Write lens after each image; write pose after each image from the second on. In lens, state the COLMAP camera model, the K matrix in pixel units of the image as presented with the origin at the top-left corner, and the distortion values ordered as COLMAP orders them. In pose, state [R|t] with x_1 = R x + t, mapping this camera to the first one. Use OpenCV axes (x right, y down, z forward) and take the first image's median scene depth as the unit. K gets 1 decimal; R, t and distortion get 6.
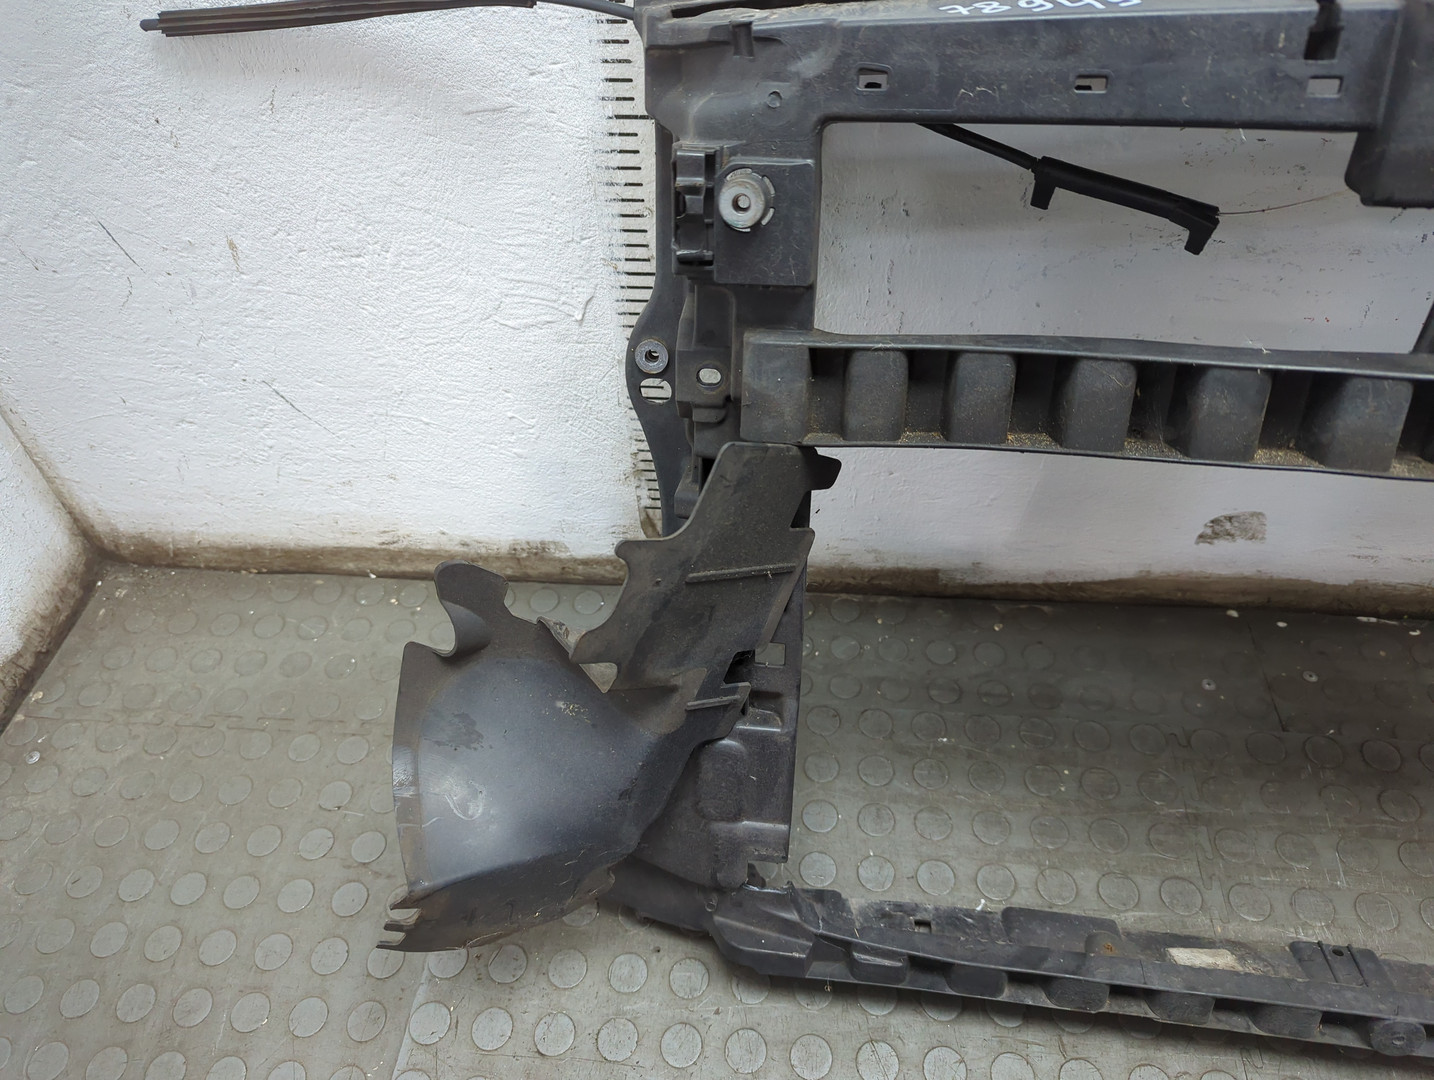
lens RADIAL K [[989.6, 0, 708.8], [0, 989.6, 541.9], [0, 0, 1]] dist [0.031179, -0.039958]
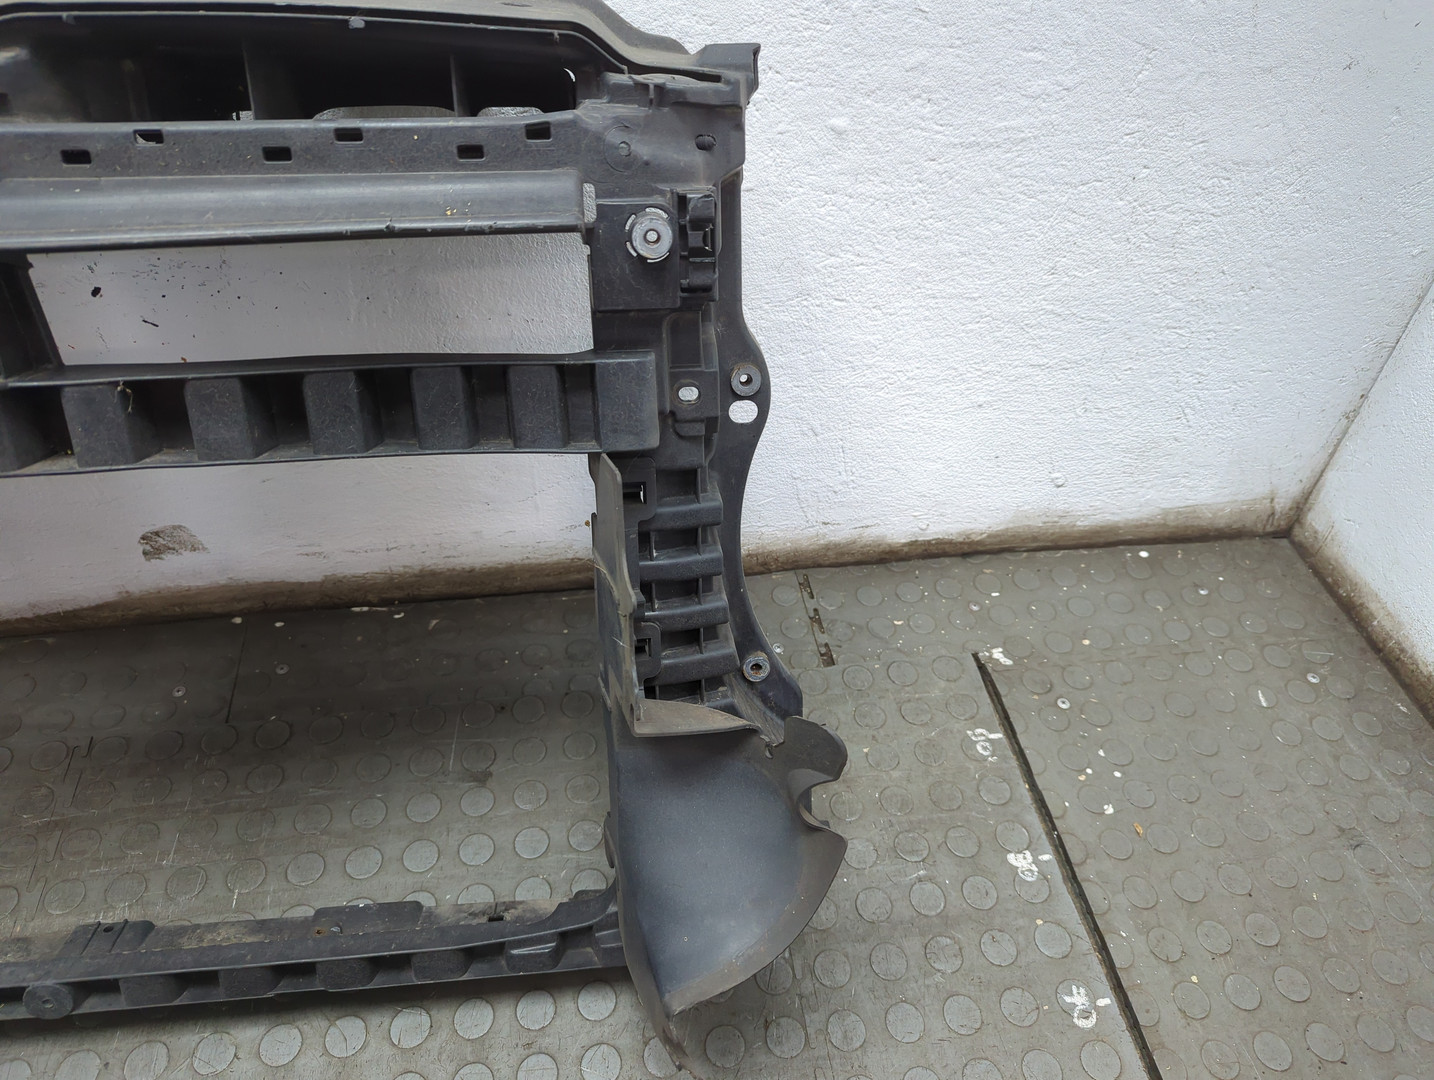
lens RADIAL K [[989.6, 0, 727.0], [0, 989.6, 530.7], [0, 0, 1]] dist [0.031179, -0.039958]
pose [[0.960525, -0.115892, 0.252903, 0.818955], [0.129139, 0.990959, -0.036368, 0.088282], [-0.246402, 0.067592, 0.966808, -0.176447]]
